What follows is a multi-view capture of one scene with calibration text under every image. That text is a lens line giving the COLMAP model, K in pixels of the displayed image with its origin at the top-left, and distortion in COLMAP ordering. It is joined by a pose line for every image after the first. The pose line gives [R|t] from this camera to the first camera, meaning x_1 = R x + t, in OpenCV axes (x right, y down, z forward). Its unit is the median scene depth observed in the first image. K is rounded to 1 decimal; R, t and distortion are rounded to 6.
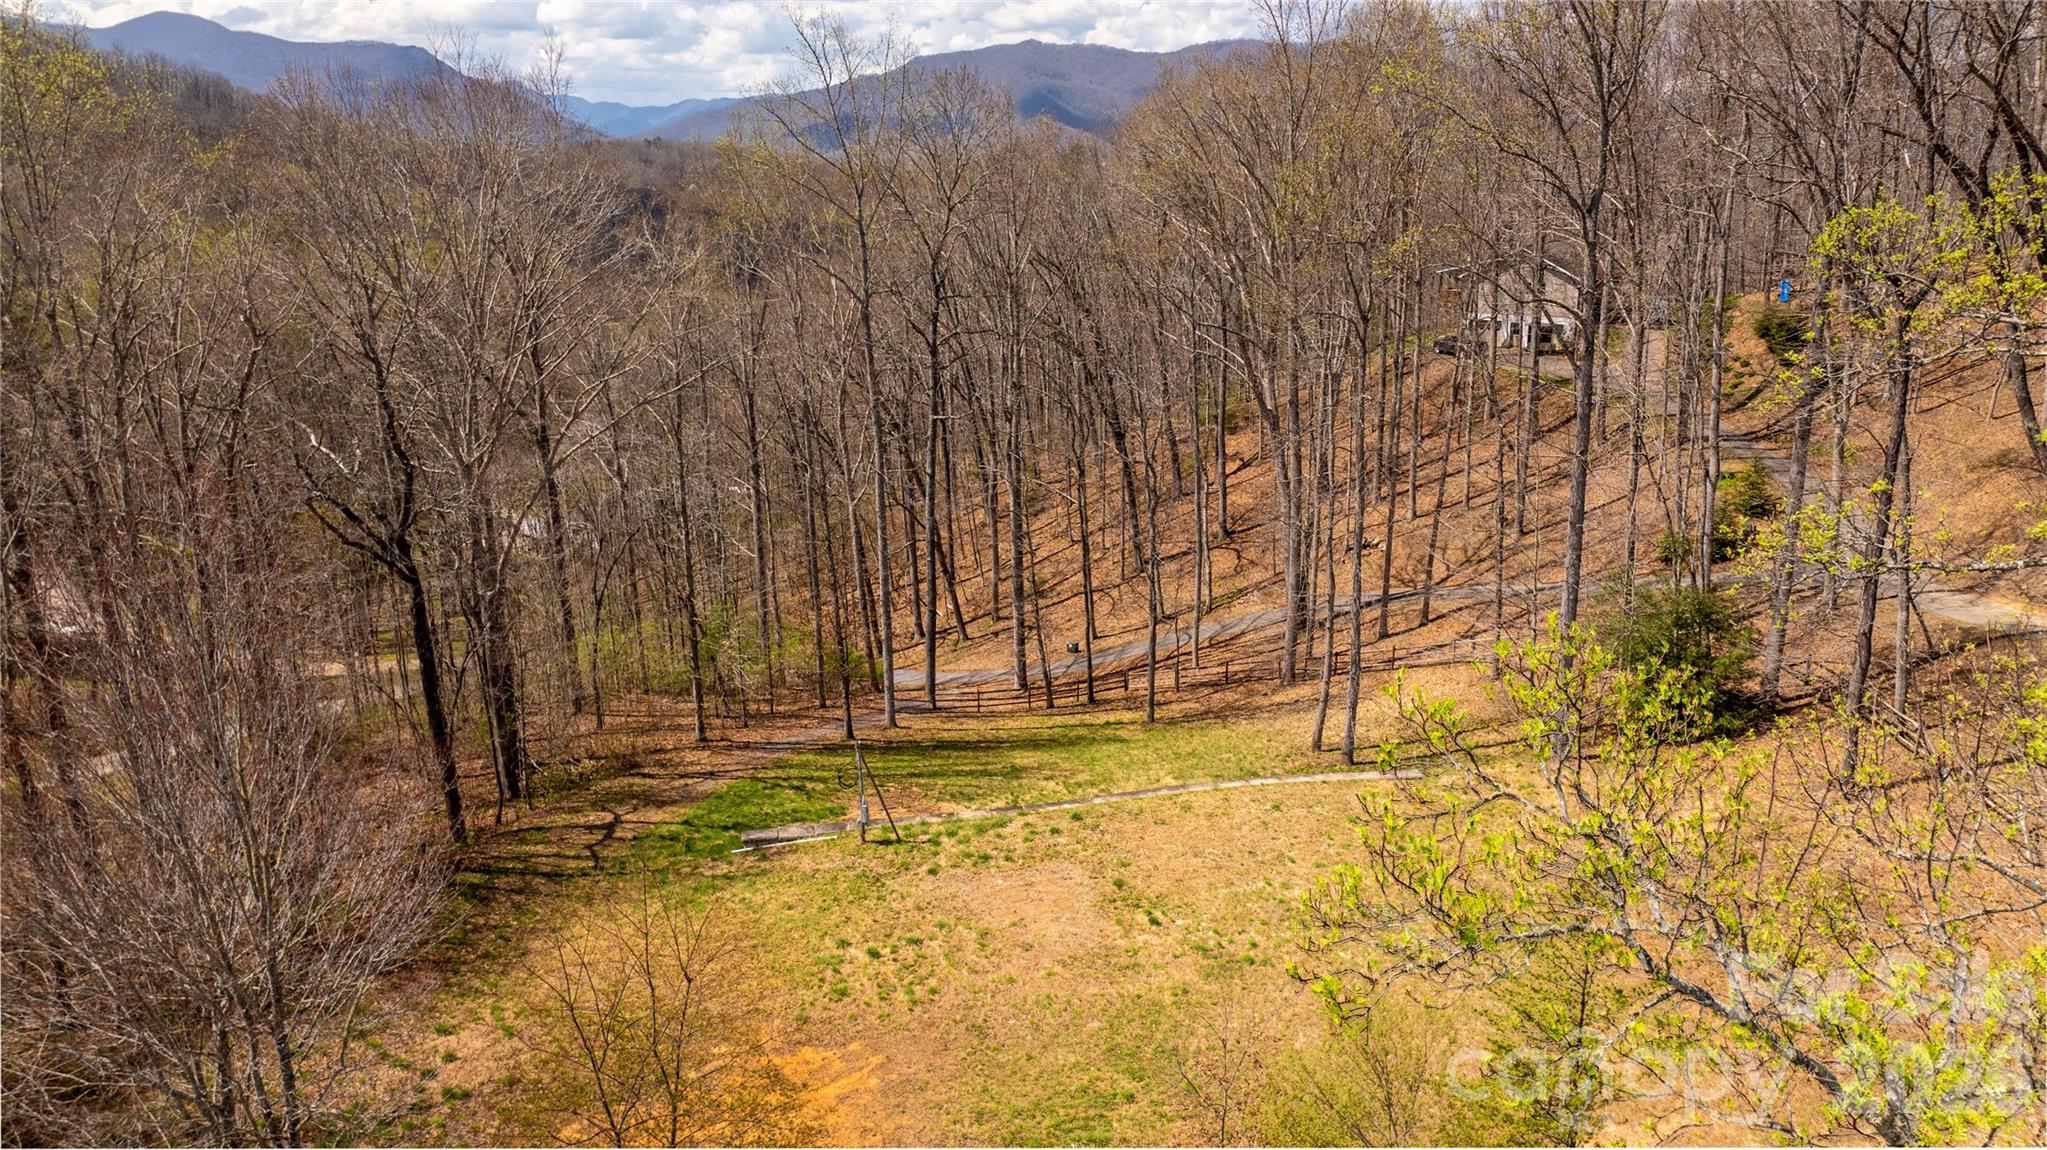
lens RADIAL K [[1421.4, 0, 1030.5], [0, 1421.4, 568.5], [0, 0, 1]] dist [-0.022595, 0.003716]
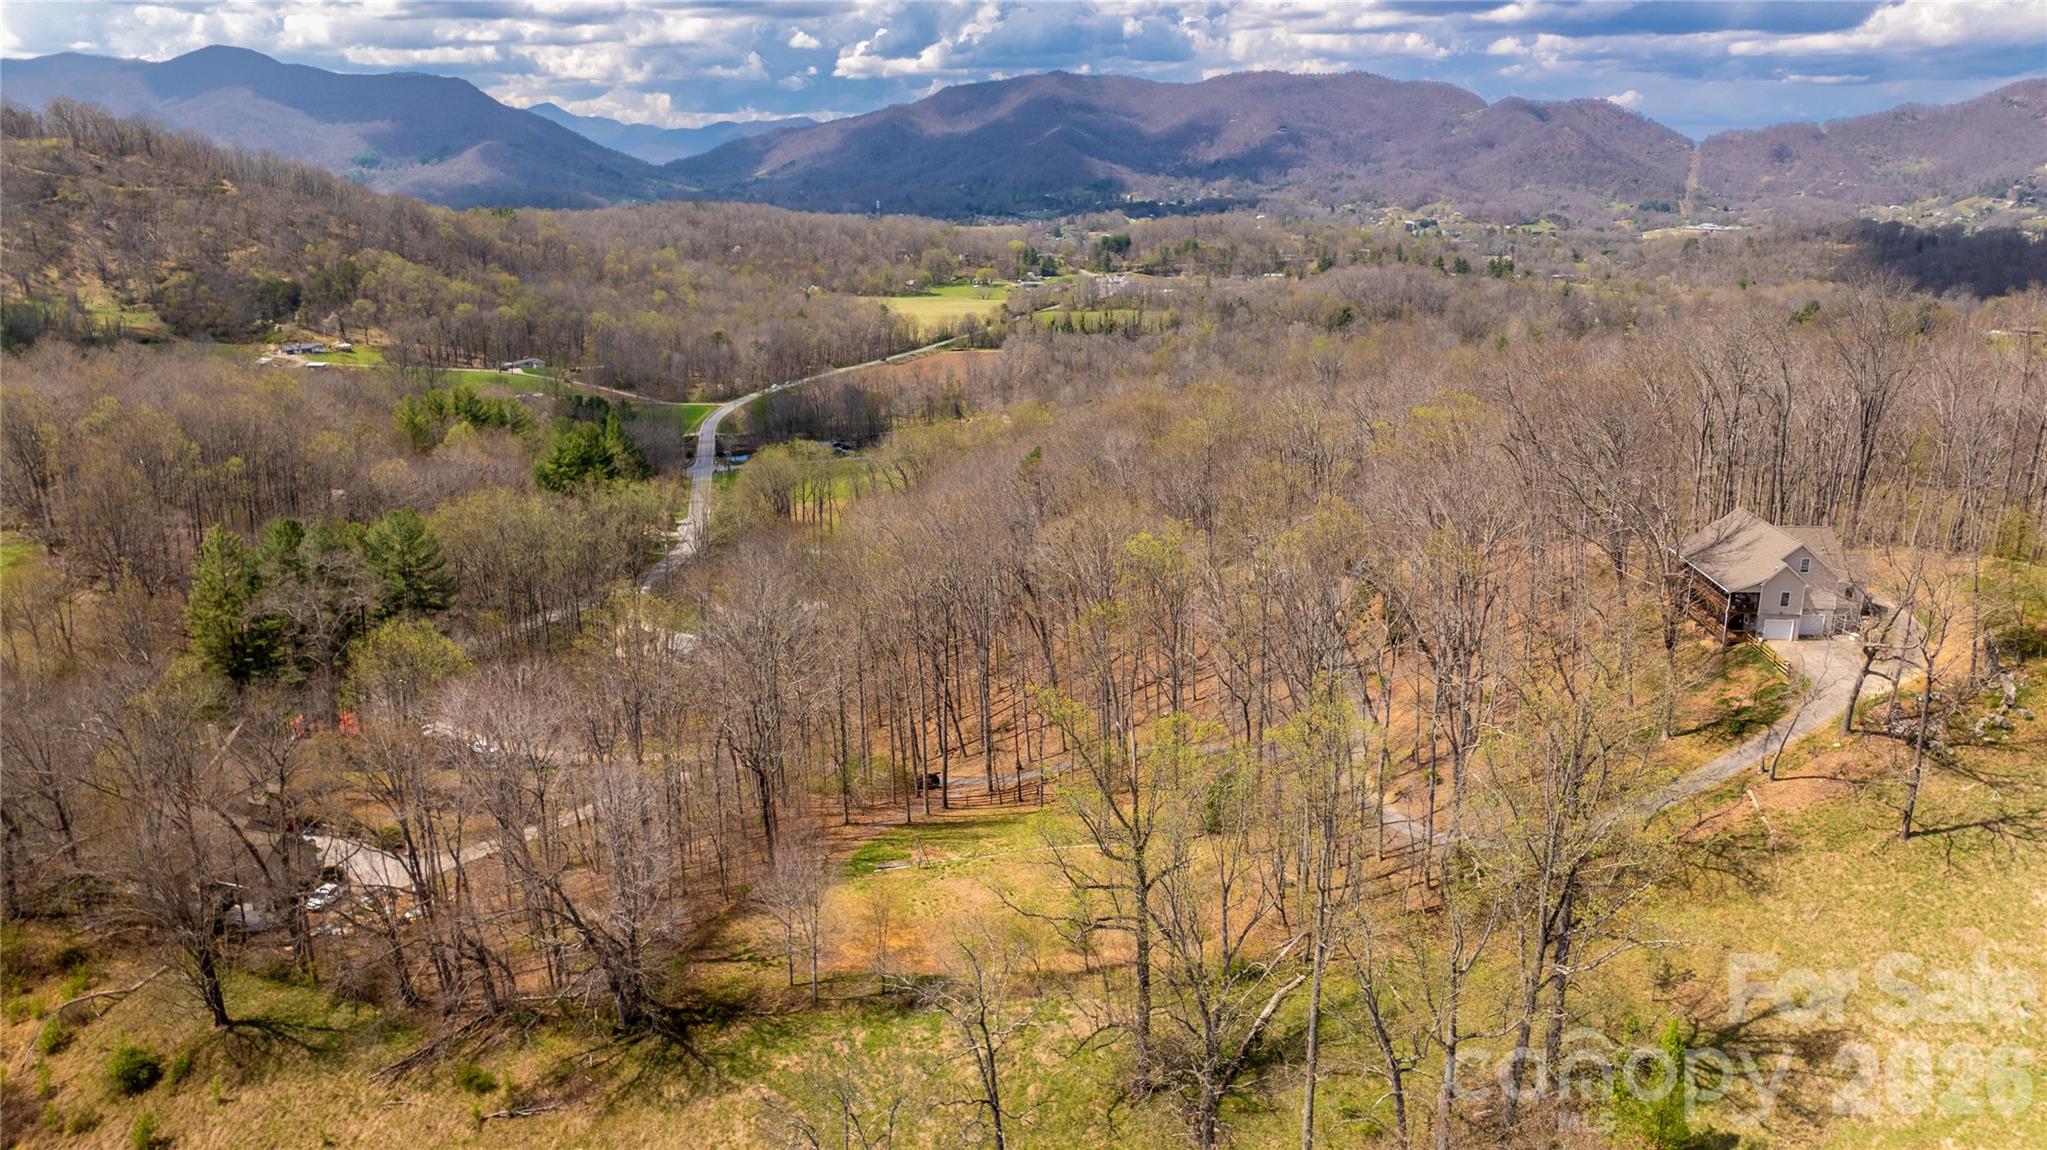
lens RADIAL K [[1511.1, 0, 1027.0], [0, 1511.1, 549.0], [0, 0, 1]] dist [-0.014112, 0.010735]
pose [[0.999639, 0.016072, -0.021538, 0.100202], [-0.016165, 0.999861, -0.004156, -0.280913], [0.021468, 0.004502, 0.999759, -1.302766]]
